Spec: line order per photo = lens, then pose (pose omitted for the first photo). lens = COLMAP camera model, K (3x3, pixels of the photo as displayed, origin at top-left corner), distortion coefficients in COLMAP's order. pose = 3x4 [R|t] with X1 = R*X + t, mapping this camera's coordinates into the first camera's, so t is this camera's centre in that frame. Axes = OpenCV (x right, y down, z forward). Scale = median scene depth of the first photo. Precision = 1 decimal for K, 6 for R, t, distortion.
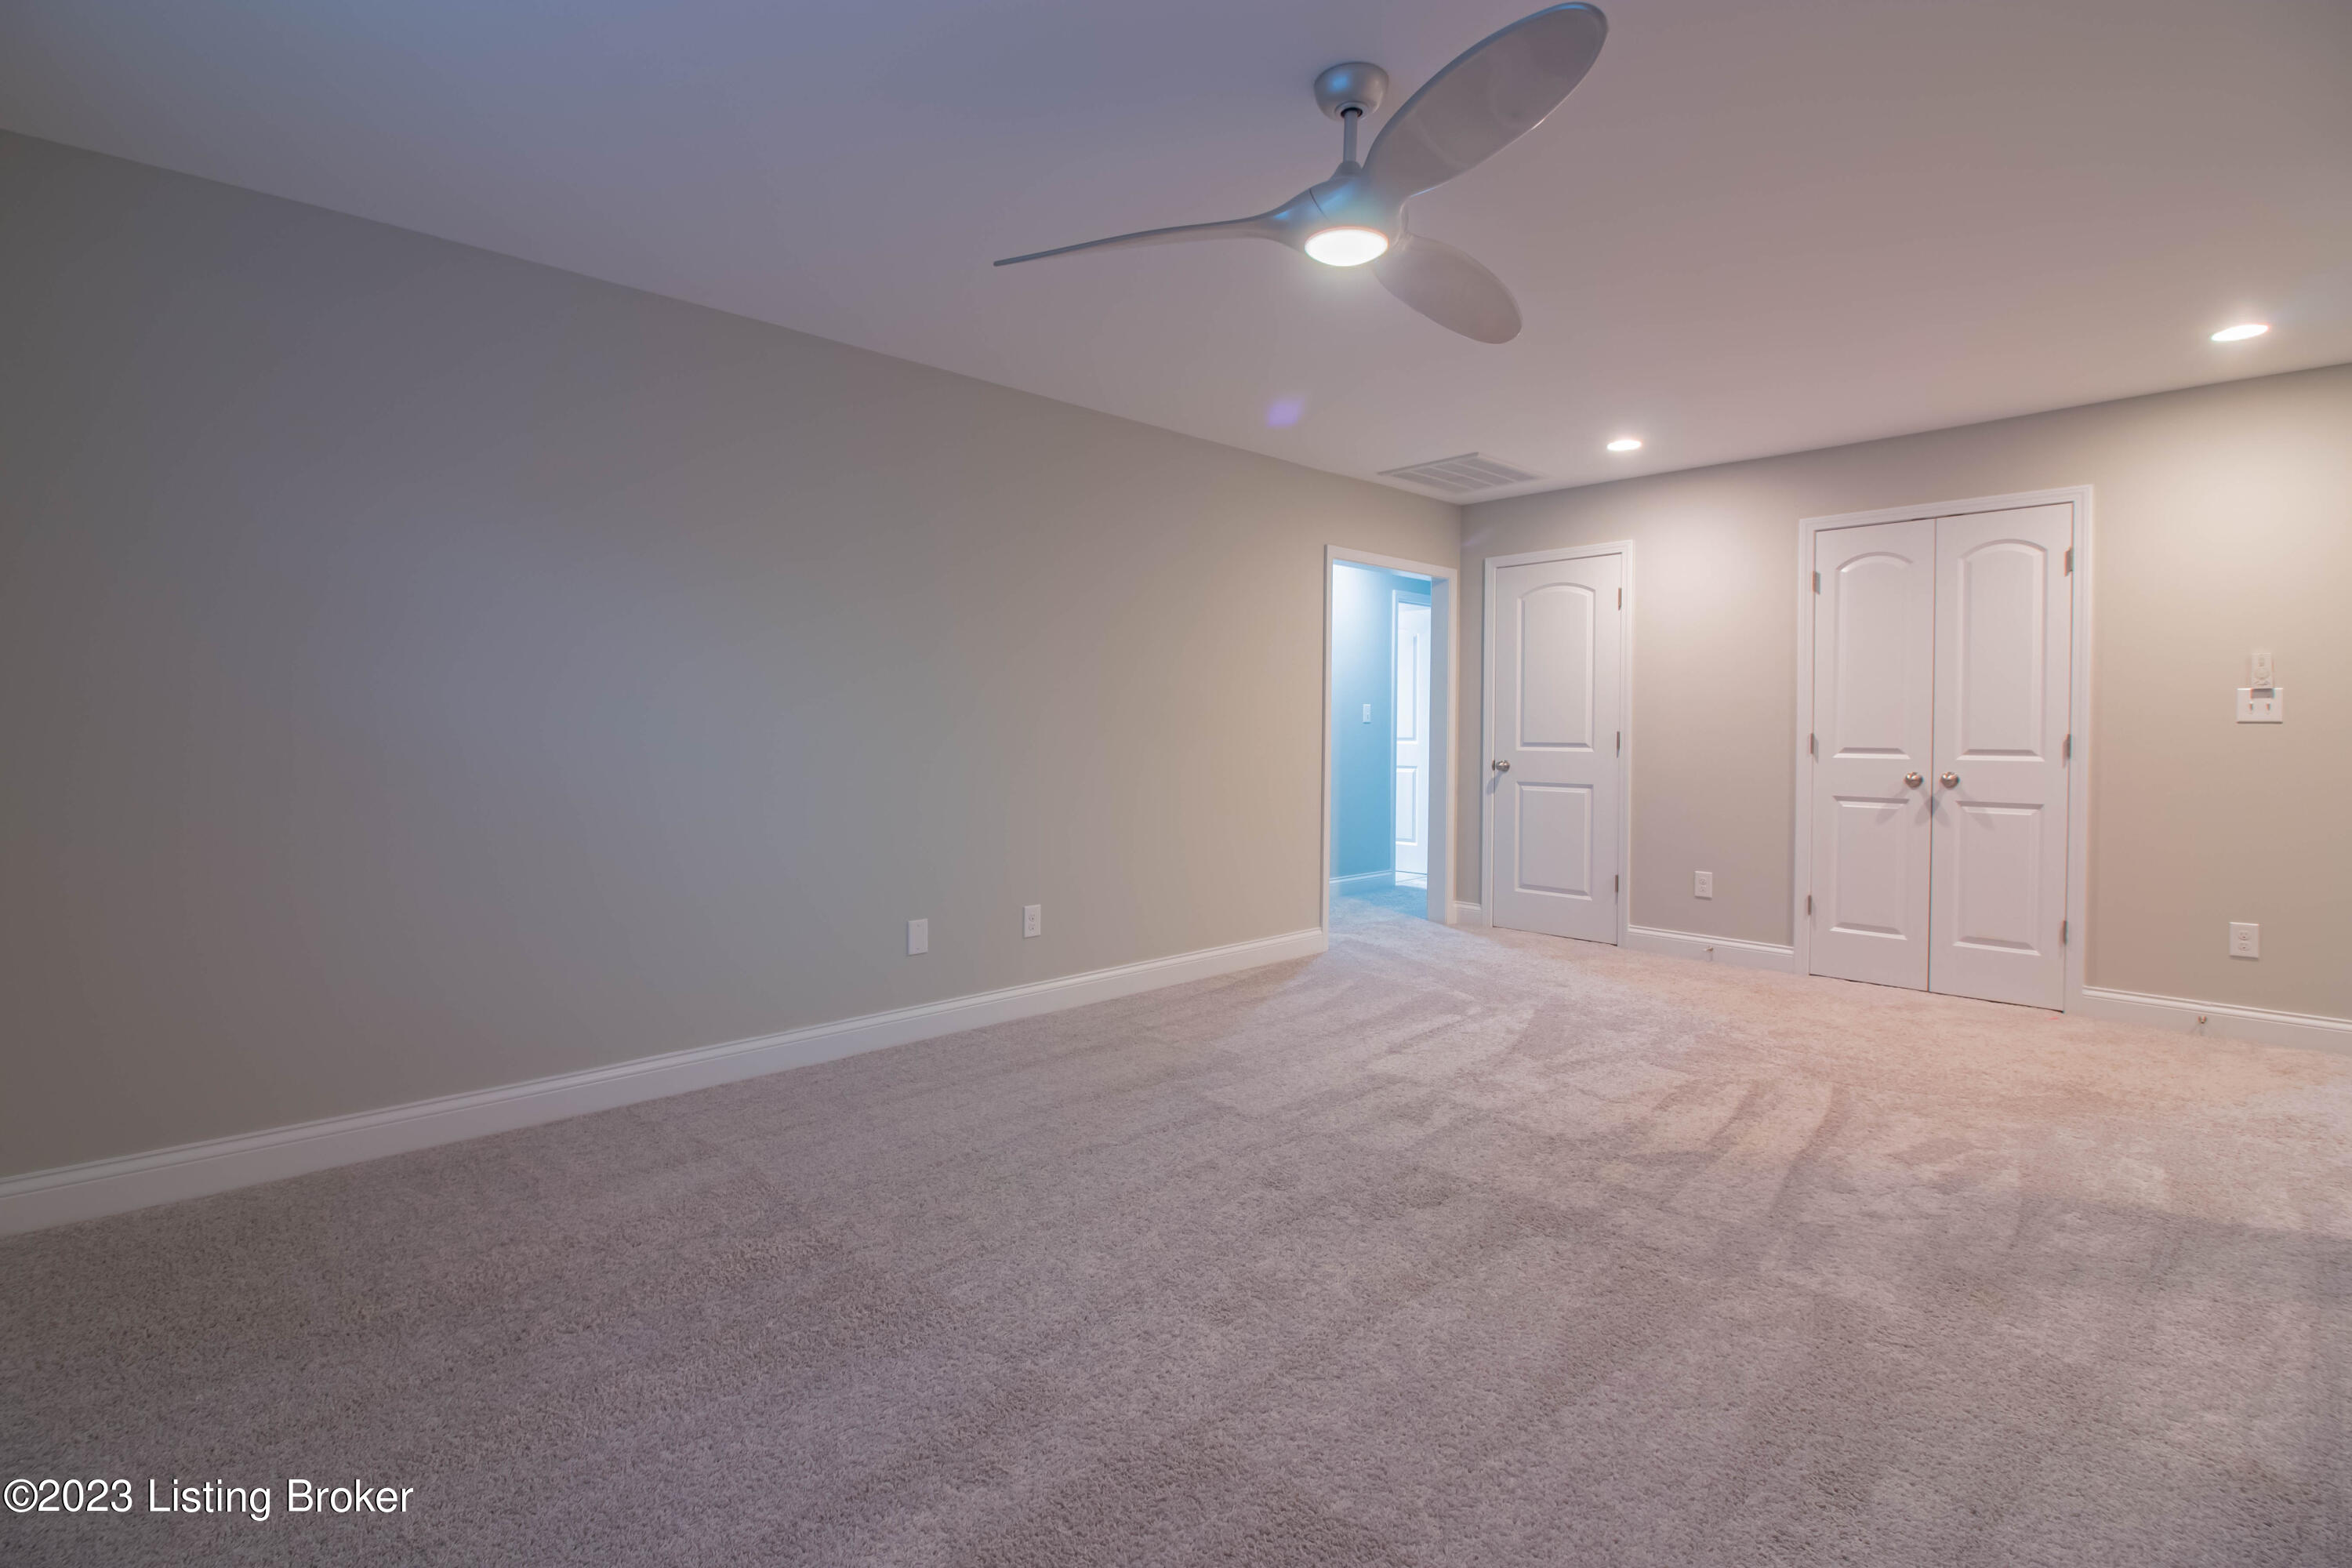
lens RADIAL K [[1078.6, 0, 1162.3], [0, 1078.6, 745.0], [0, 0, 1]] dist [0.001895, -0.015227]
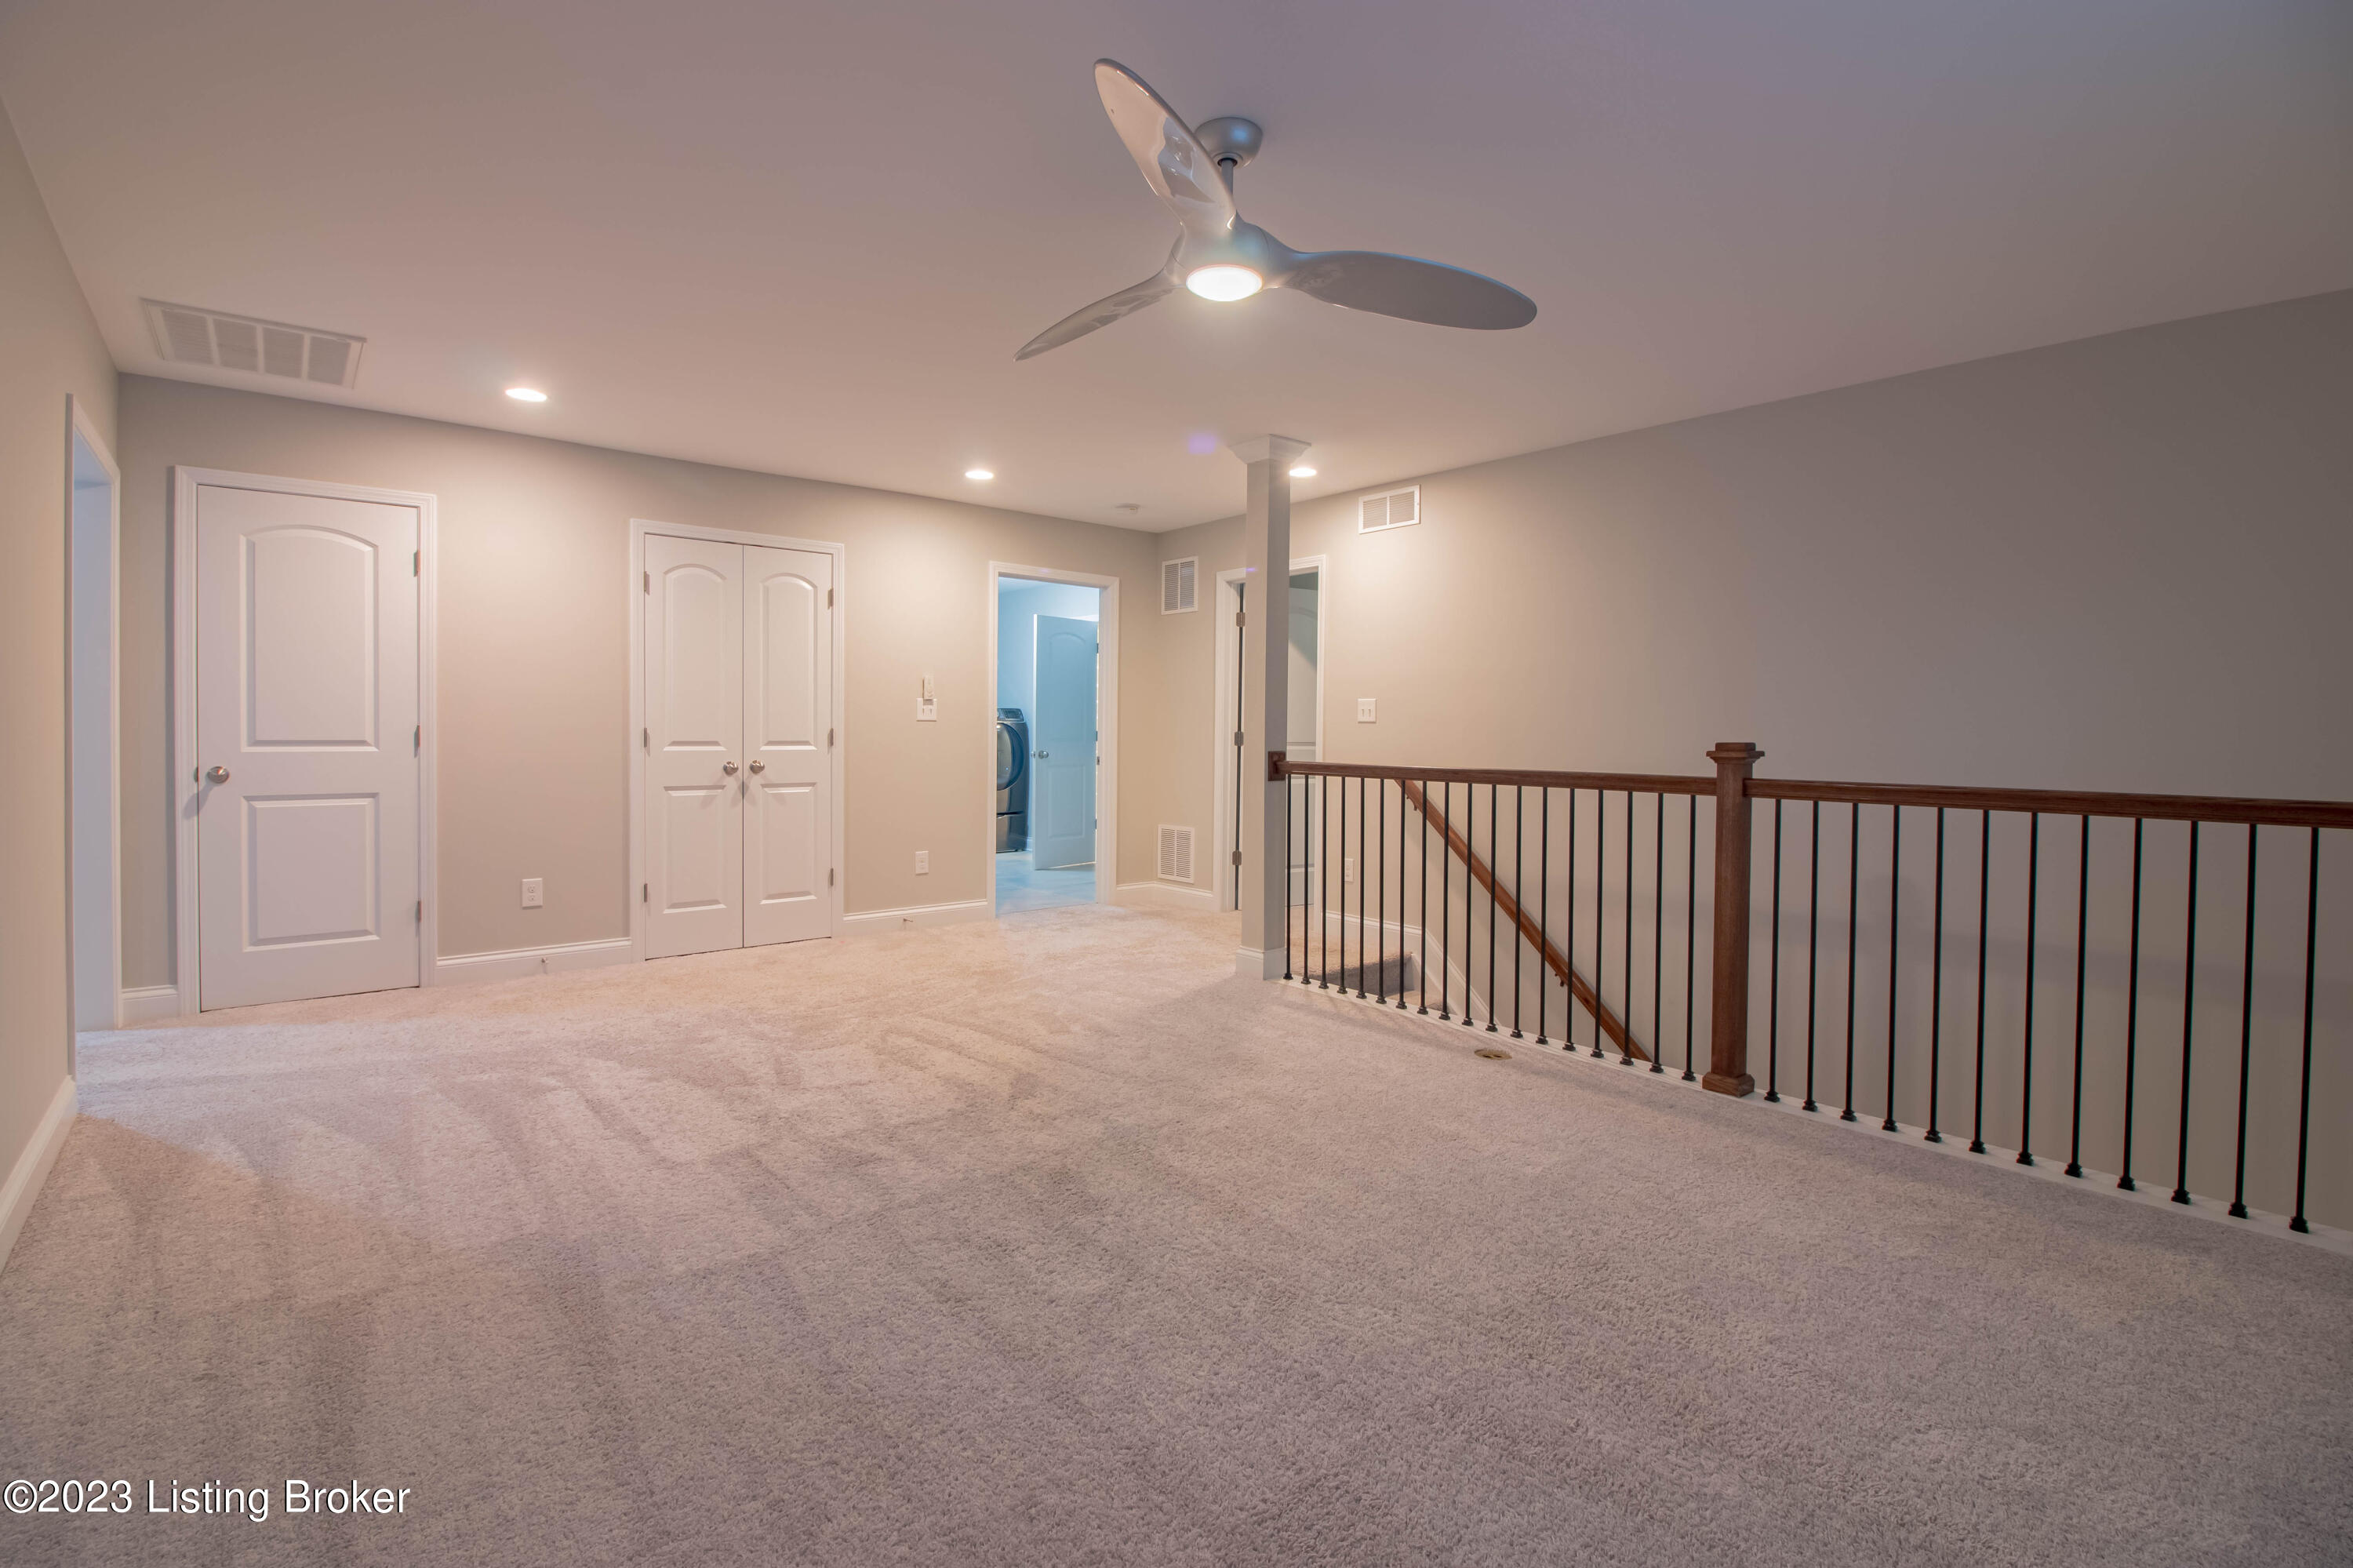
lens RADIAL K [[1079.1, 0, 1162.8], [0, 1079.1, 745.0], [0, 0, 1]] dist [0.001895, -0.015227]
pose [[0.062976, -0.018353, 0.997846, -0.465986], [0.007524, 0.999811, 0.017914, -0.010483], [-0.997987, 0.006379, 0.063102, 0.504337]]
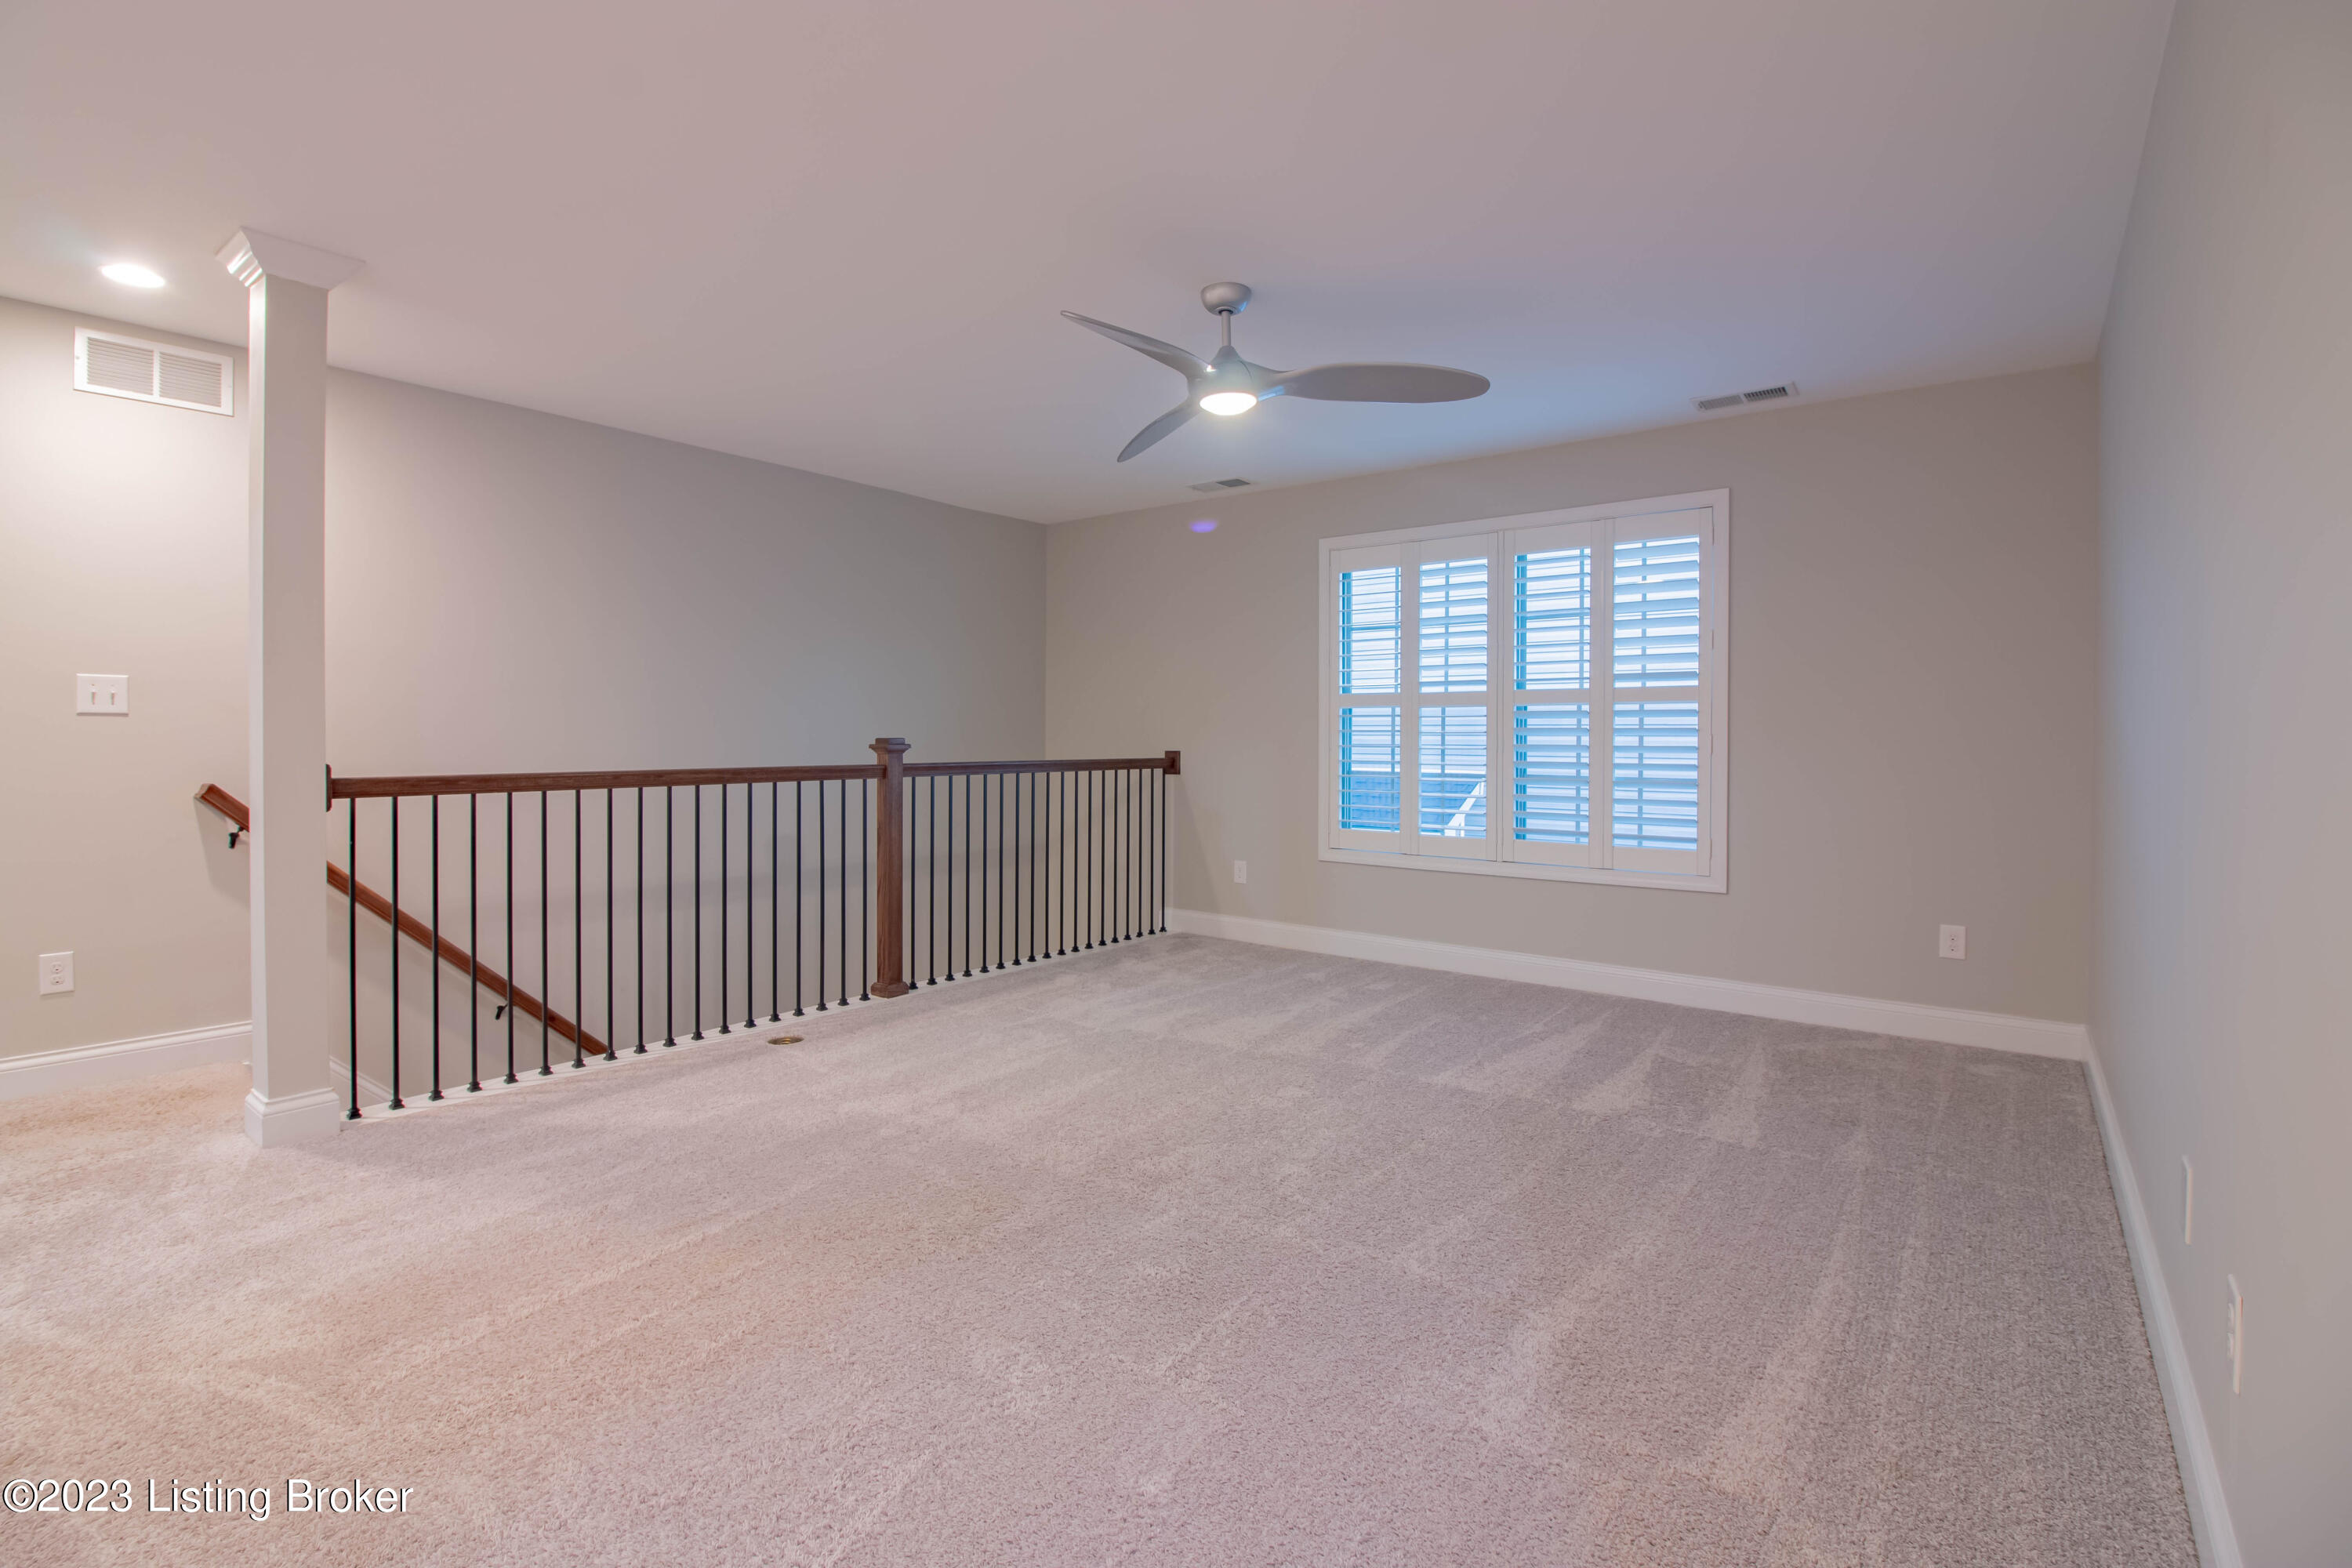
lens RADIAL K [[1071.8, 0, 1163.3], [0, 1071.8, 746.4], [0, 0, 1]] dist [0.002165, -0.000121]
pose [[-0.989487, -0.008174, -0.144389, 0.233598], [-0.012749, 0.999445, 0.030786, -0.023124], [0.144057, 0.032303, -0.989042, 1.238996]]
